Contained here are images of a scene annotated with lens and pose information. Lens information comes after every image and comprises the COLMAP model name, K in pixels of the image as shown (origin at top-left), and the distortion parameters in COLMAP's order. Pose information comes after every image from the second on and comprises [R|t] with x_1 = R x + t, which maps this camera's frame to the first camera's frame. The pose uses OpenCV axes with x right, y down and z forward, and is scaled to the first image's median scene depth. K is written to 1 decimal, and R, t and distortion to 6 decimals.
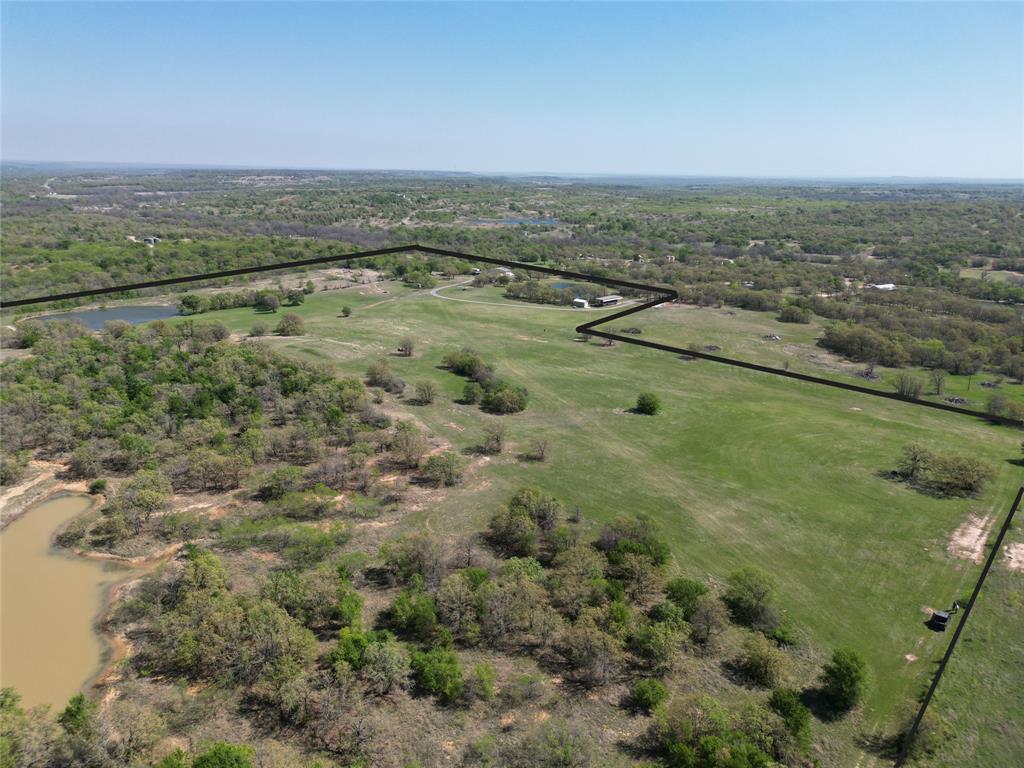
lens RADIAL K [[718.0, 0, 516.8], [0, 718.0, 385.6], [0, 0, 1]] dist [0.071051, -0.065761]
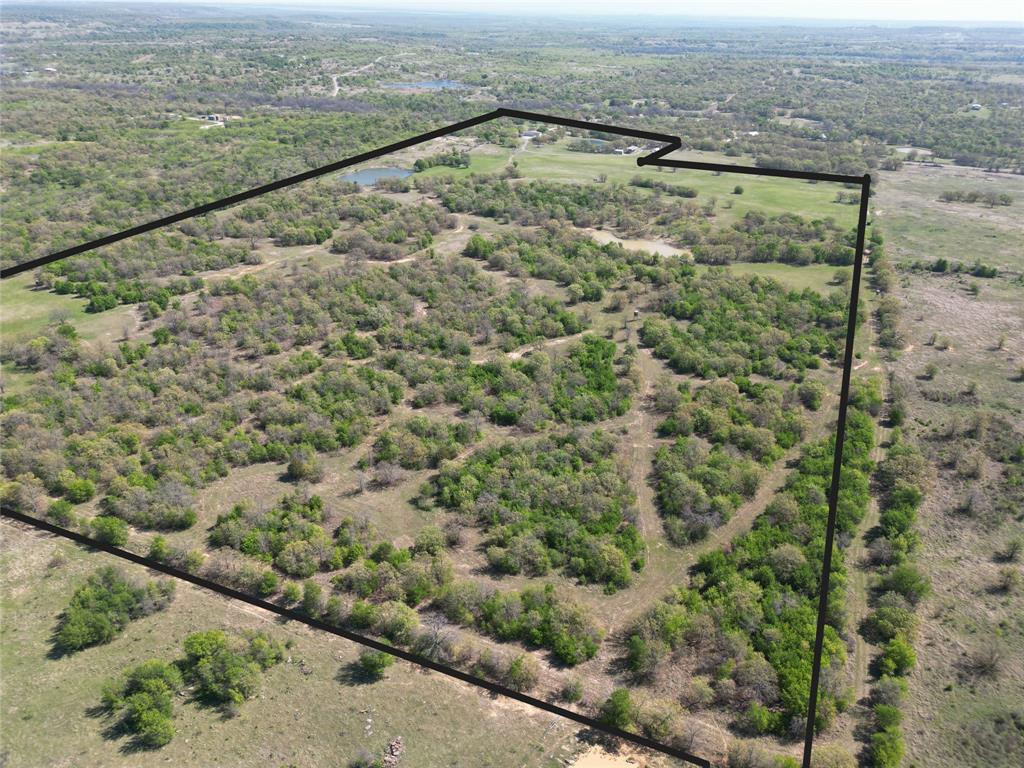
lens RADIAL K [[718.0, 0, 516.8], [0, 718.0, 385.6], [0, 0, 1]] dist [0.071051, -0.065761]
pose [[0.948746, -0.142717, 0.281979, -0.730679], [0.084968, 0.974566, 0.207368, 0.053410], [-0.304402, -0.172780, 0.936743, -0.677045]]
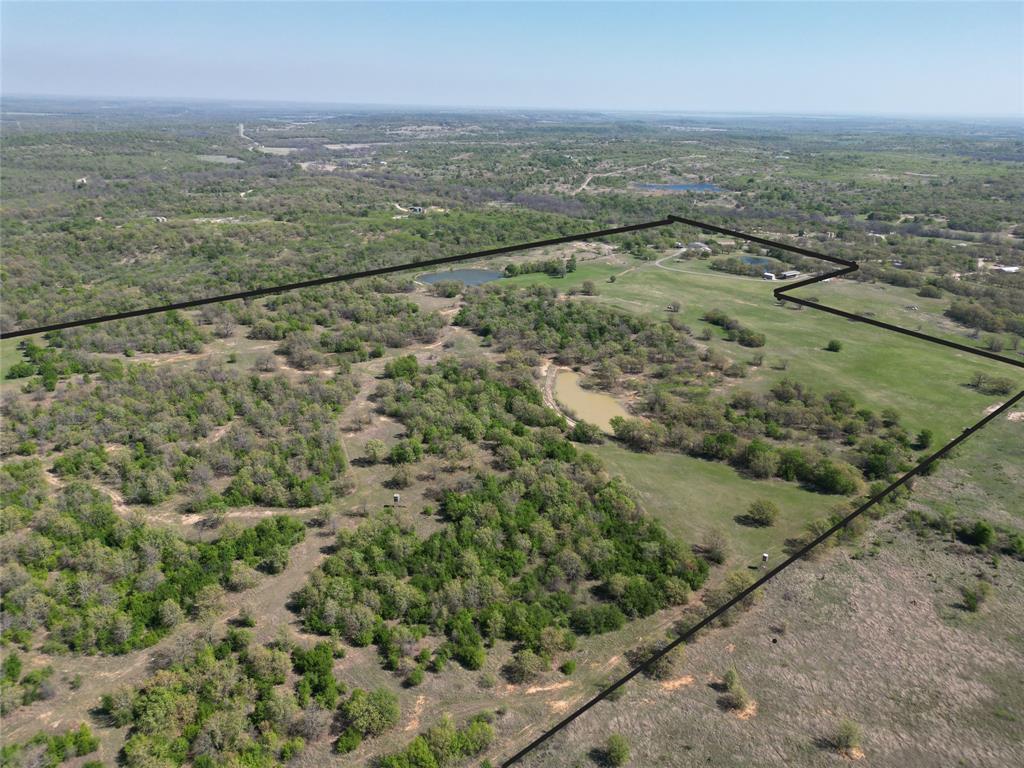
lens RADIAL K [[718.0, 0, 516.8], [0, 718.0, 385.6], [0, 0, 1]] dist [0.071051, -0.065761]
pose [[0.986717, 0.061174, -0.150492, -0.175524], [-0.049233, 0.995429, 0.081839, 0.007686], [0.154810, -0.073343, 0.985218, -0.504458]]
